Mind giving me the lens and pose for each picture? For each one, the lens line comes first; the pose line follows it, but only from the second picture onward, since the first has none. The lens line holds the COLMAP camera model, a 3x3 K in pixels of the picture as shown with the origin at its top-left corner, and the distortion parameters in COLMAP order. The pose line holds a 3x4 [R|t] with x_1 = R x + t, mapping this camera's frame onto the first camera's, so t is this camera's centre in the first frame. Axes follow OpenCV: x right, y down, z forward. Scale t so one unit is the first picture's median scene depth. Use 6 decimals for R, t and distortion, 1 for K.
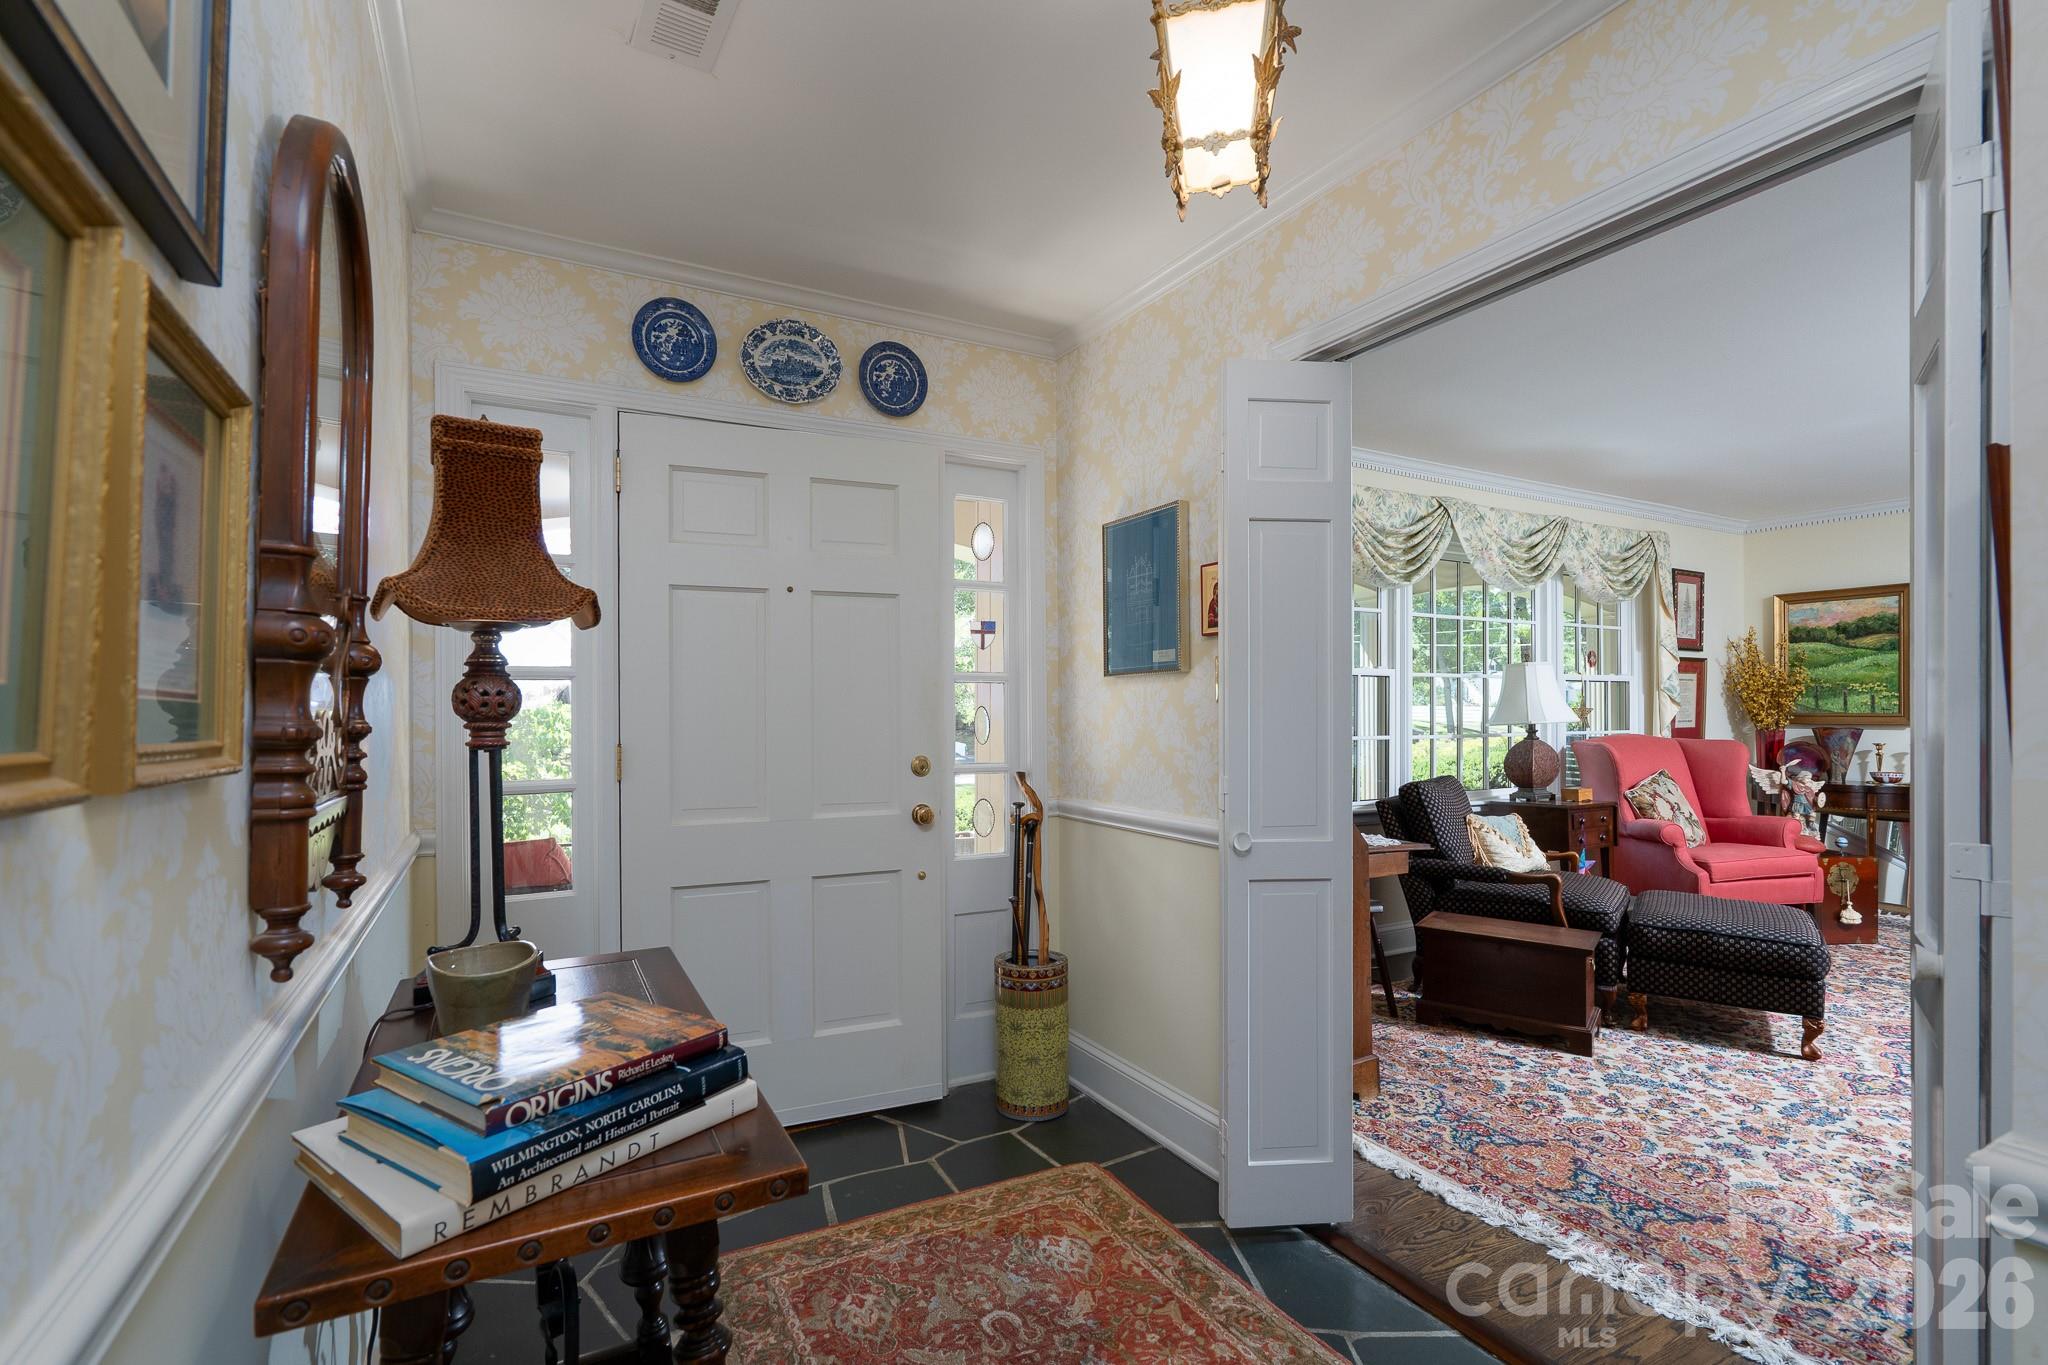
lens RADIAL K [[948.2, 0, 1023.4], [0, 948.2, 704.0], [0, 0, 1]] dist [-0.000407, 0.000044]
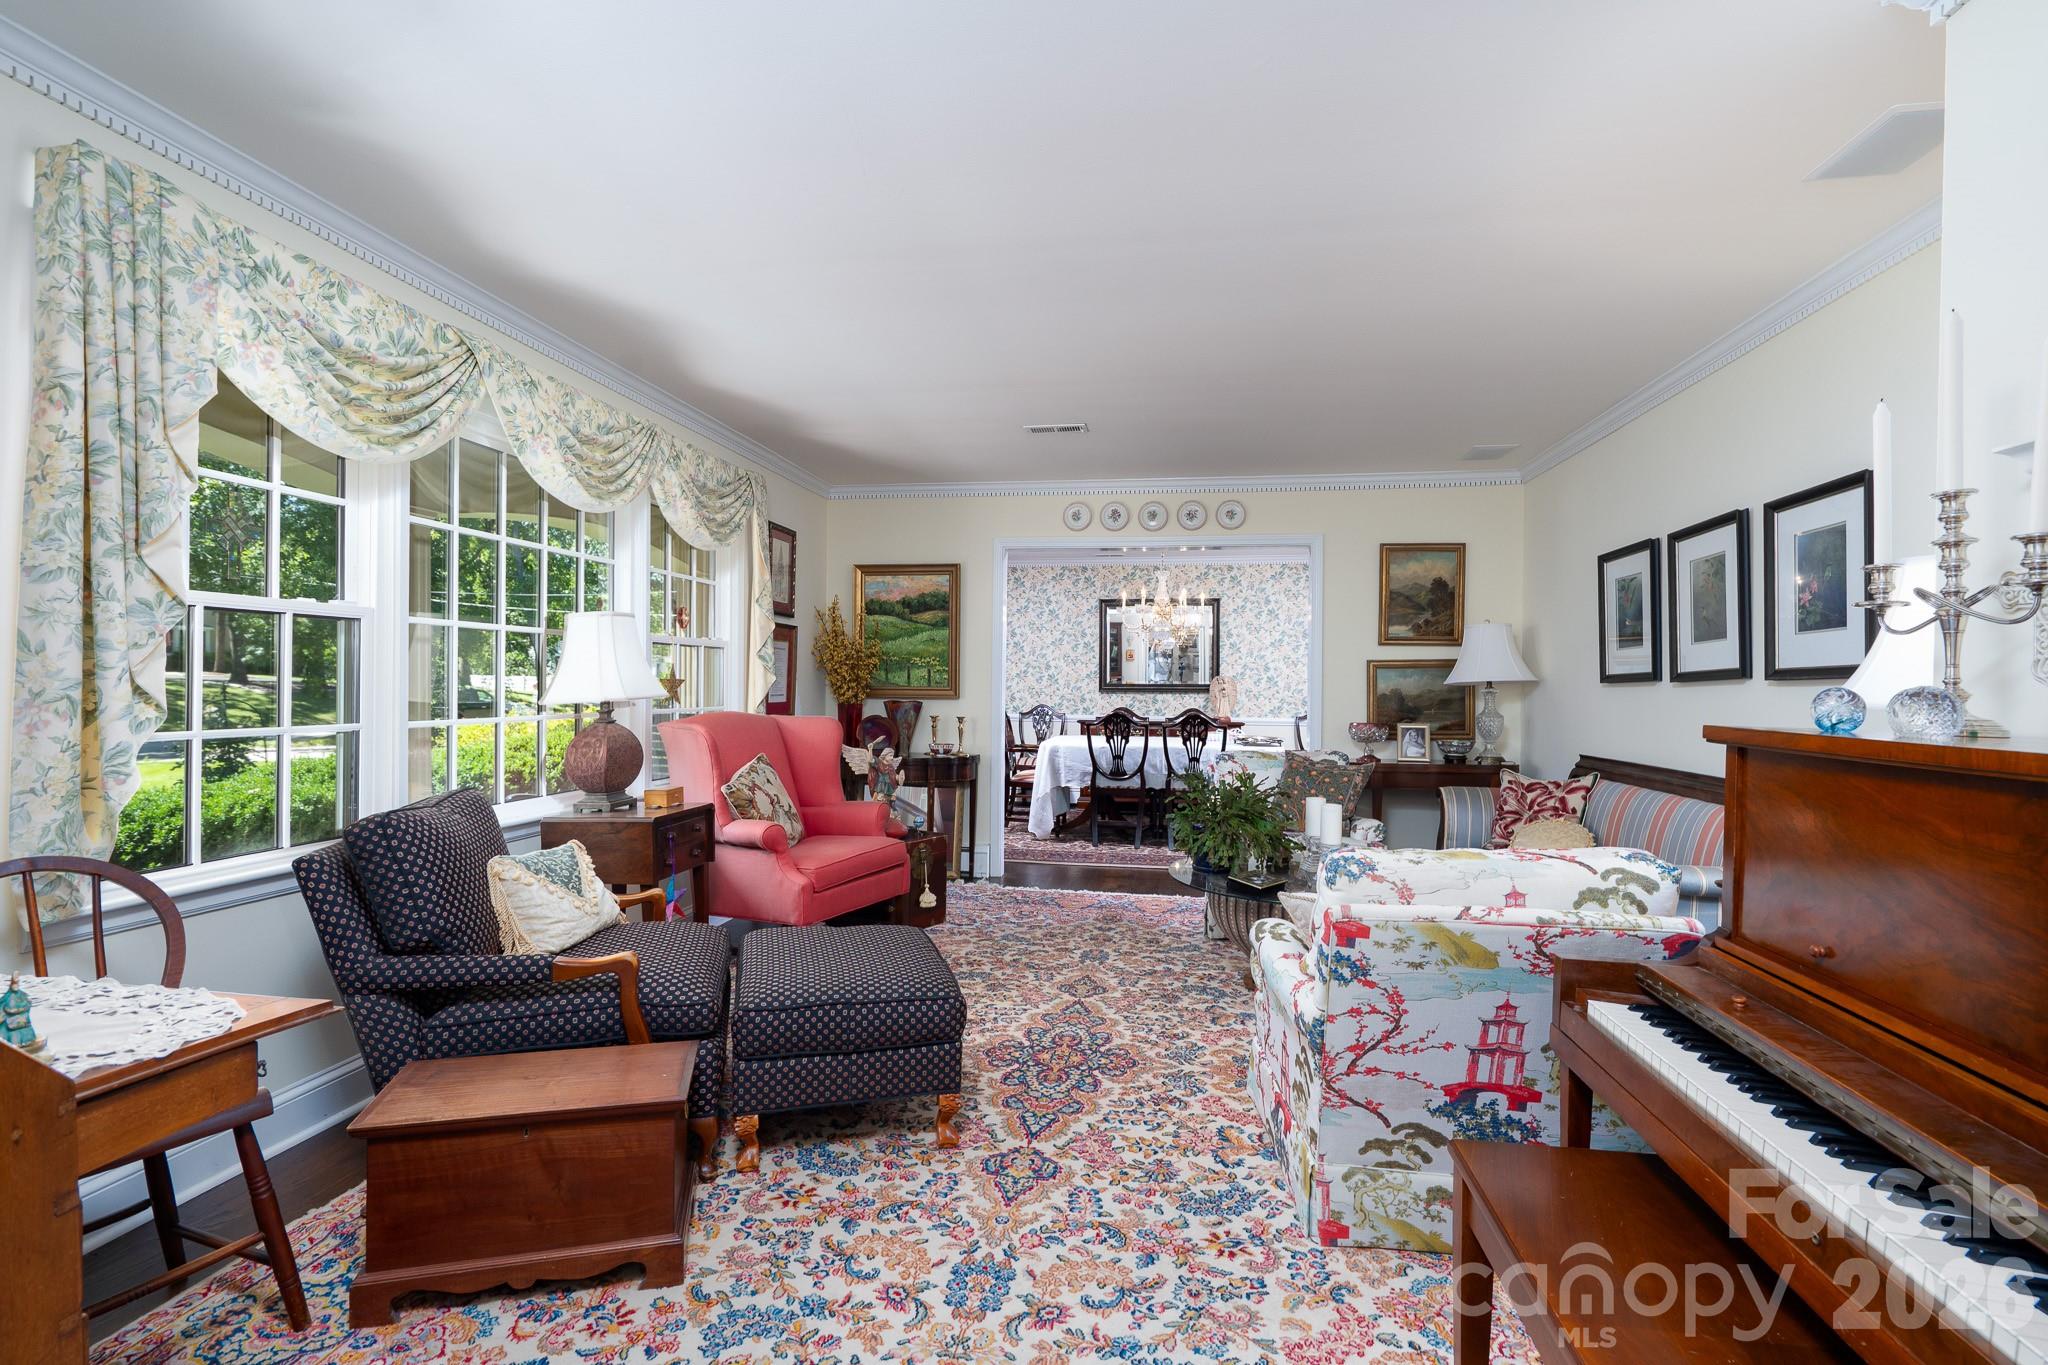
lens RADIAL K [[948.2, 0, 1010.6], [0, 948.2, 686.5], [0, 0, 1]] dist [-0.000407, 0.000044]
pose [[0.640238, 0.002773, 0.768171, 0.173795], [-0.010651, 0.999929, 0.005267, 0.003531], [-0.768103, -0.011554, 0.640223, 0.295470]]
